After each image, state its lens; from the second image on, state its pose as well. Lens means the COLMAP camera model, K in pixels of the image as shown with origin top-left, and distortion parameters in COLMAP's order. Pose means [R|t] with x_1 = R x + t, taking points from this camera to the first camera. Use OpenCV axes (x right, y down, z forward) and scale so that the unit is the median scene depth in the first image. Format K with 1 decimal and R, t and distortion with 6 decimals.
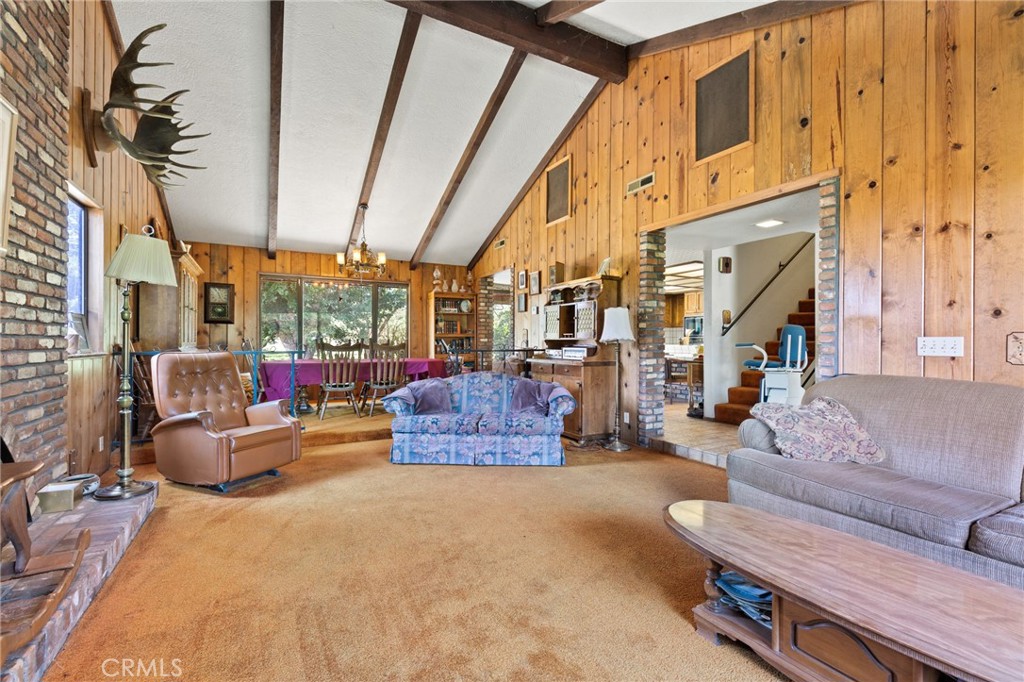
lens RADIAL K [[452.9, 0, 512.0], [0, 452.9, 341.0], [0, 0, 1]] dist [0.001004, -0.000114]
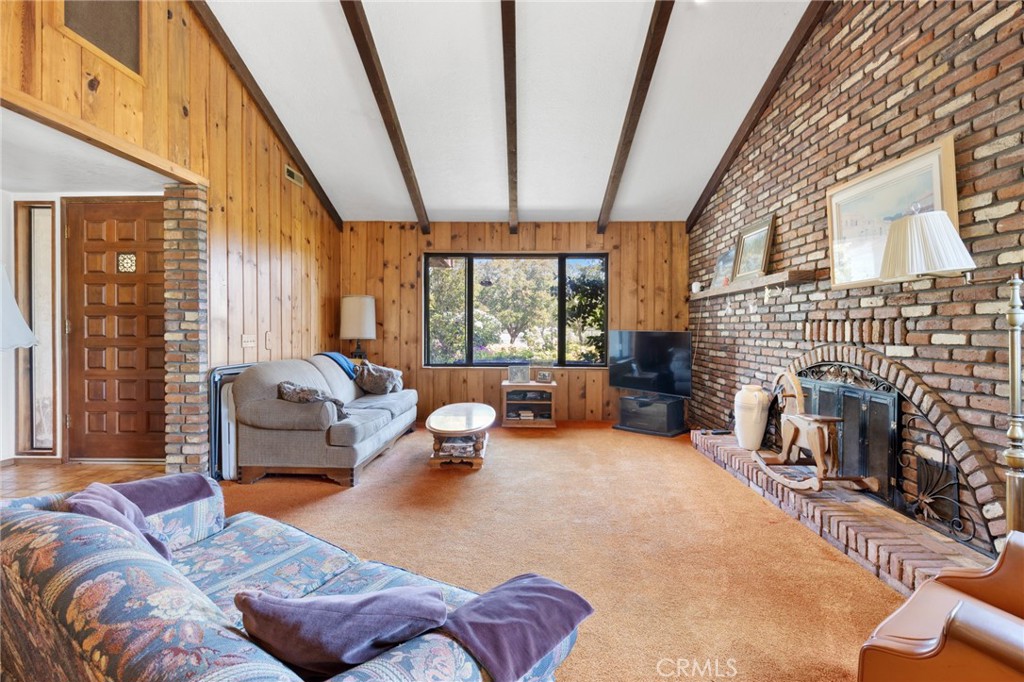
lens RADIAL K [[503.7, 0, 505.0], [0, 503.7, 327.3], [0, 0, 1]] dist [0.001050, 0.000847]
pose [[-0.862546, -0.008905, 0.505901, -0.239480], [-0.009710, 0.999952, 0.001047, -0.014743], [-0.505886, -0.004009, -0.862591, 0.772650]]
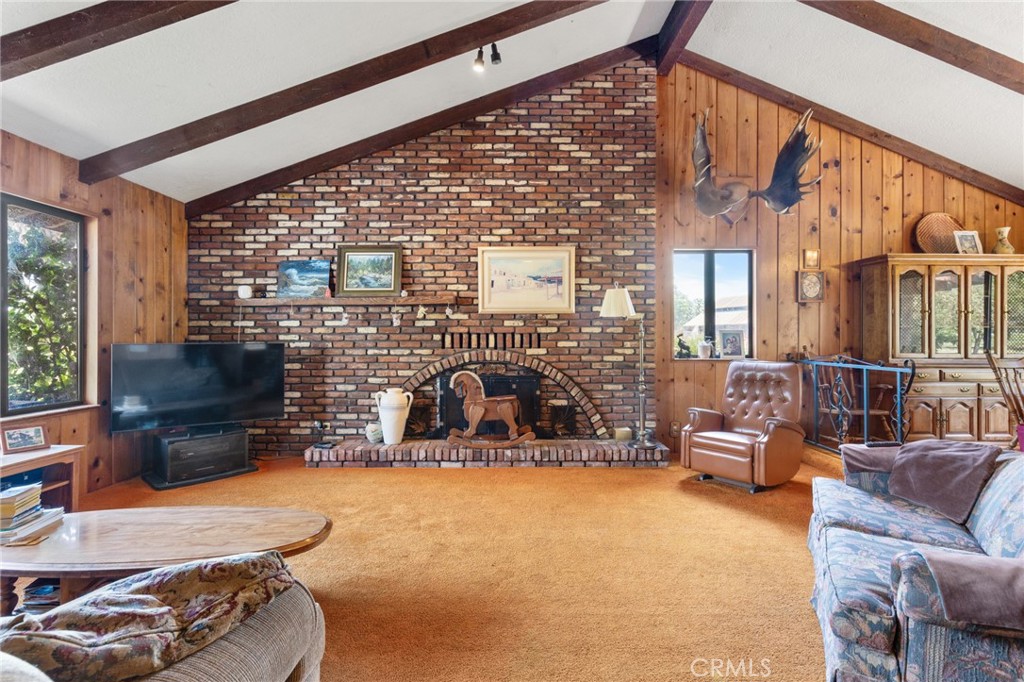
lens RADIAL K [[455.9, 0, 519.1], [0, 455.9, 337.2], [0, 0, 1]] dist [0.003843, -0.000368]
pose [[-0.458084, -0.003399, -0.888902, 0.311383], [-0.002087, 0.999994, -0.002749, -0.017308], [0.888907, 0.000596, -0.458088, 0.539121]]
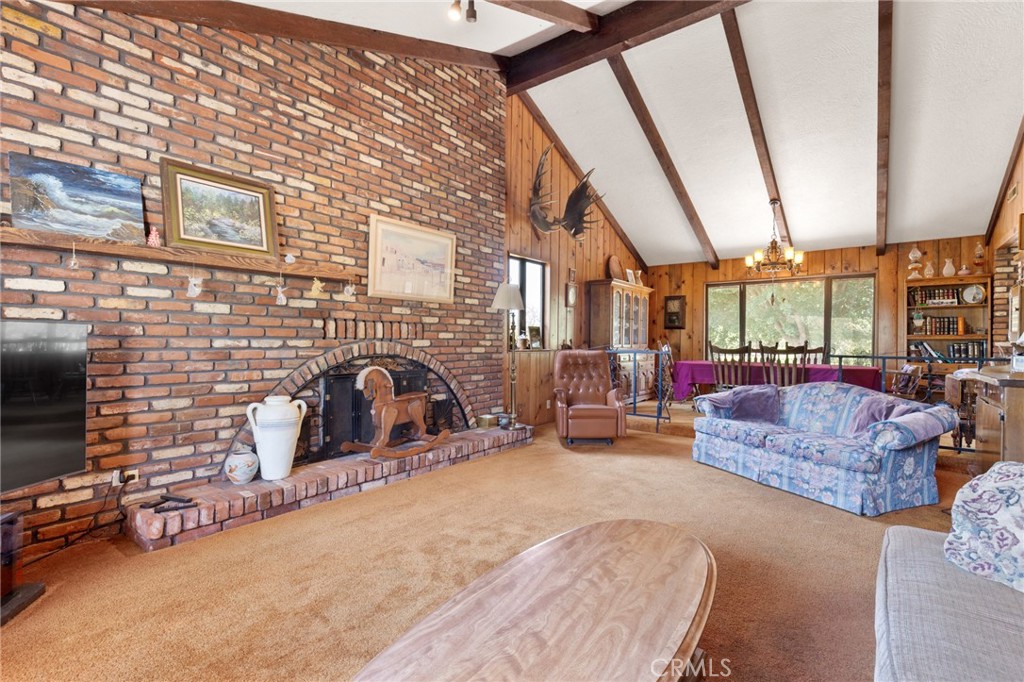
lens RADIAL K [[460.7, 0, 515.9], [0, 460.7, 344.4], [0, 0, 1]] dist [0.002551, 0.000007]
pose [[0.409292, 0.005386, -0.912387, 0.316065], [-0.006557, 0.999974, 0.002961, 0.001310], [0.912380, 0.004770, 0.409317, 0.108328]]
